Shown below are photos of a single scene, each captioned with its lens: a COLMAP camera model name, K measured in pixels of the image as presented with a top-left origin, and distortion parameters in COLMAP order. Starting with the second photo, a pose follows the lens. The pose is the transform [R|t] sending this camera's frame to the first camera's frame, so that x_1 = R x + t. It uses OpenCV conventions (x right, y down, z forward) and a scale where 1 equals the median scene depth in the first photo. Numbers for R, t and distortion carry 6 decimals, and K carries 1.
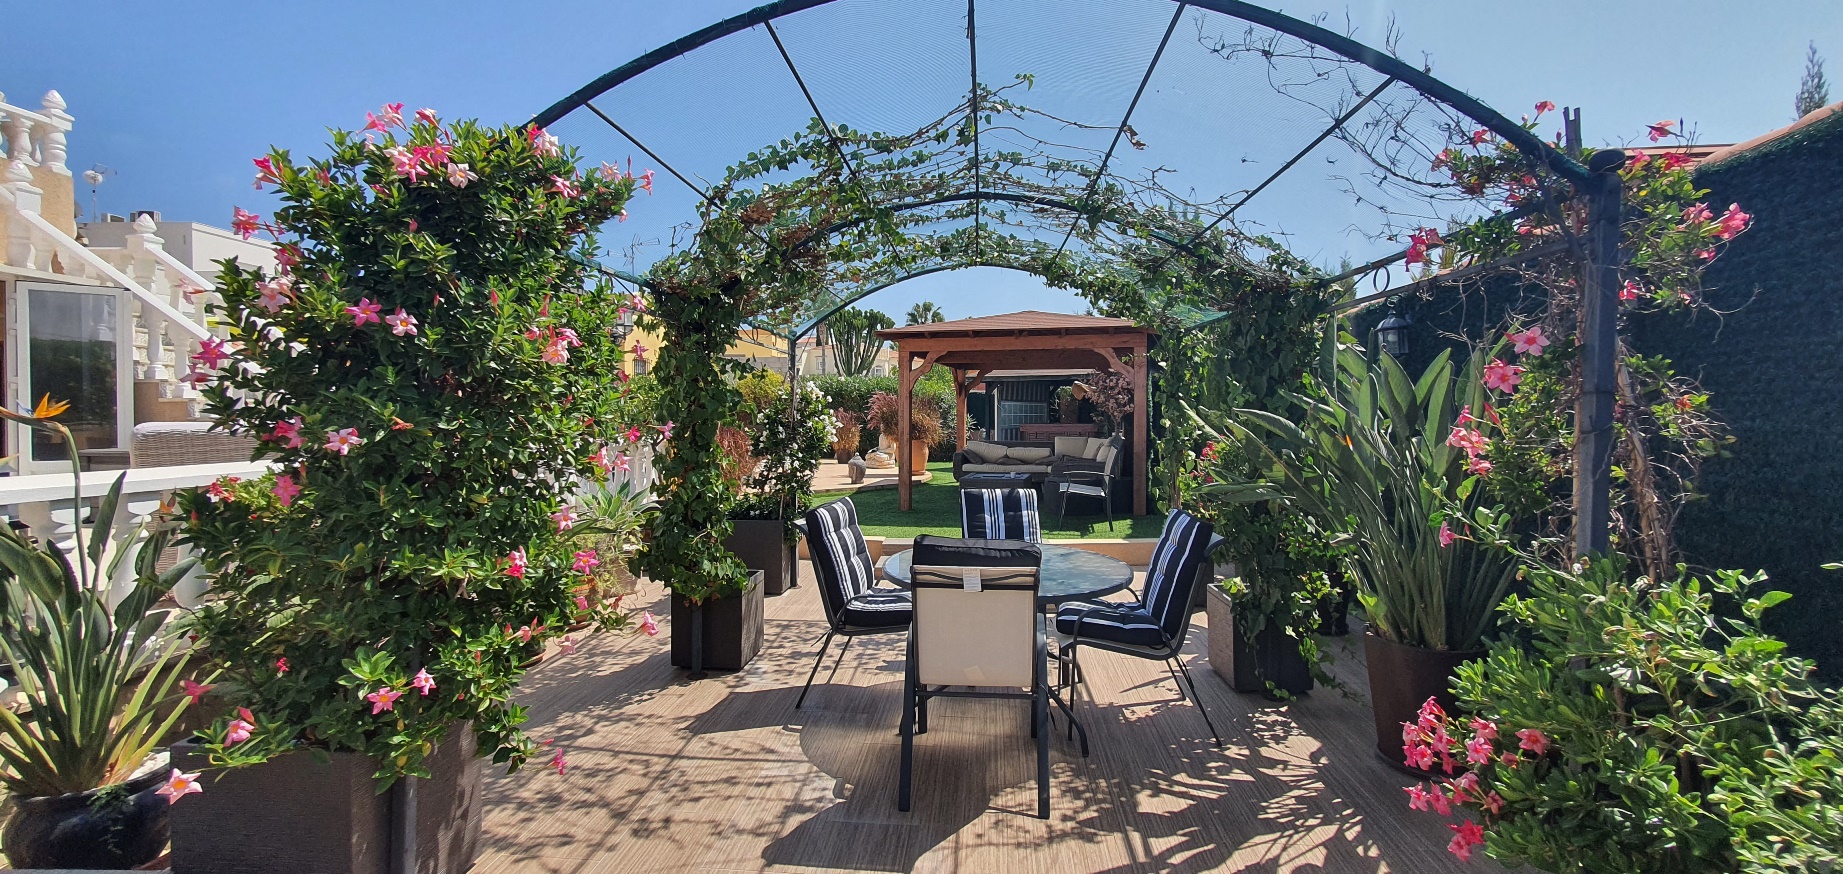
lens RADIAL K [[740.4, 0, 930.0], [0, 740.4, 425.3], [0, 0, 1]] dist [0.003971, -0.001980]
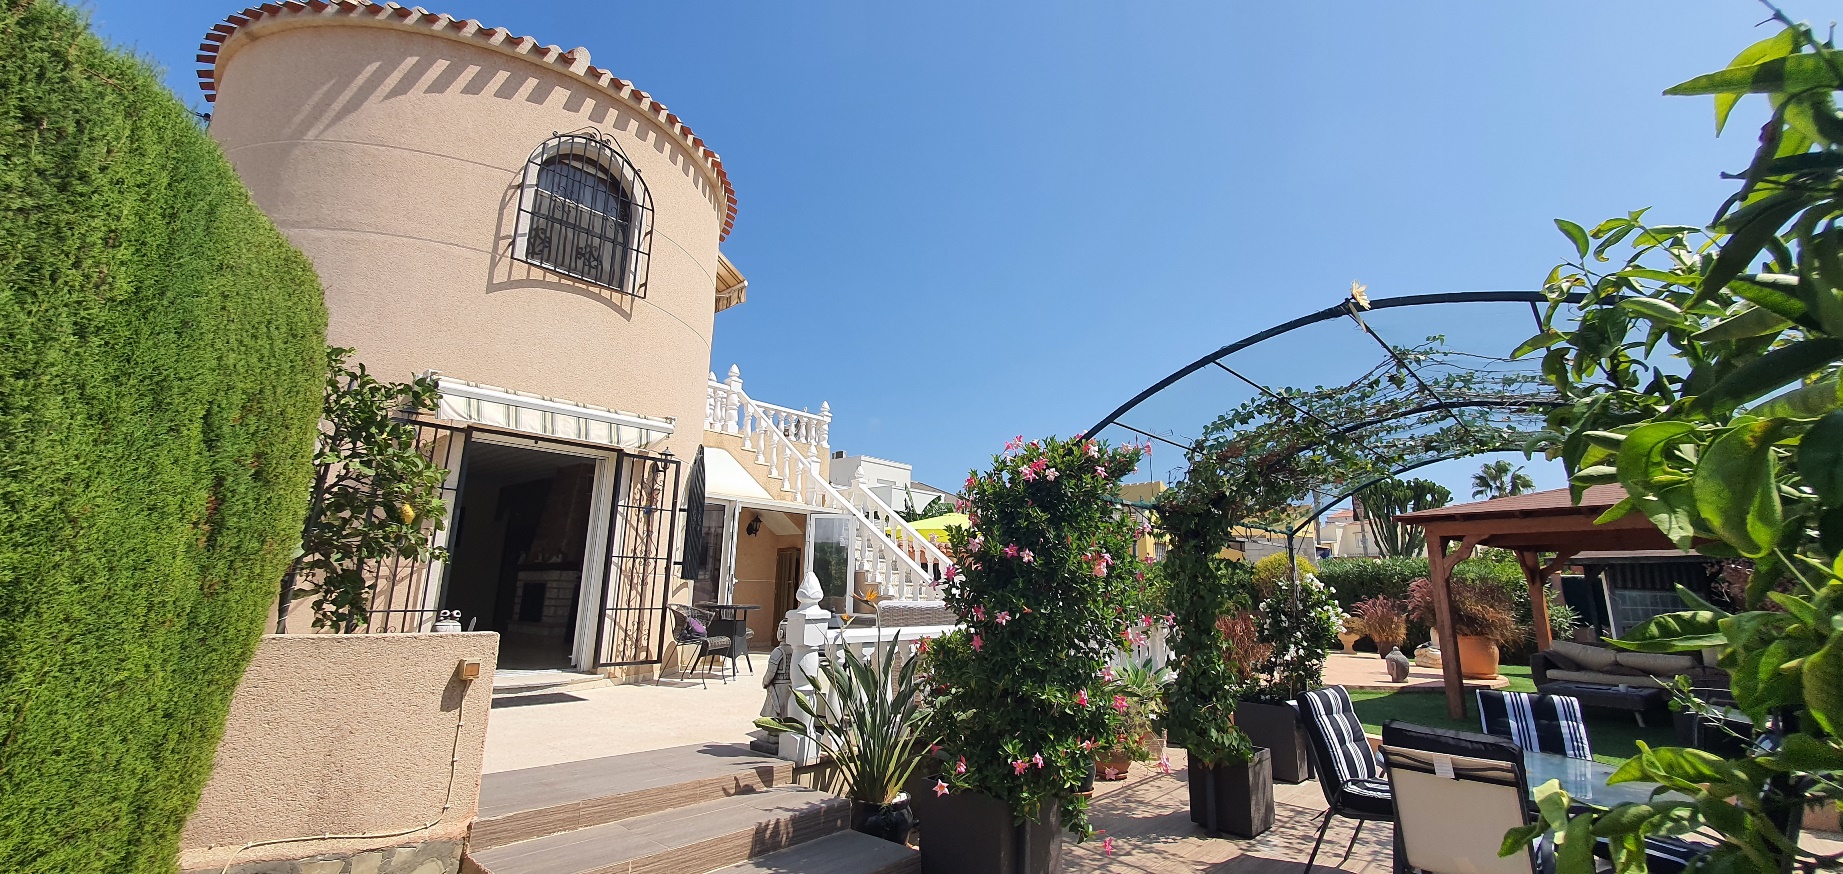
lens RADIAL K [[740.4, 0, 924.2], [0, 740.4, 408.0], [0, 0, 1]] dist [0.003971, -0.001980]
pose [[0.778587, -0.134114, -0.613038, 0.179993], [-0.029375, 0.968036, -0.249085, -0.012539], [0.626848, 0.211942, 0.749761, -0.399116]]
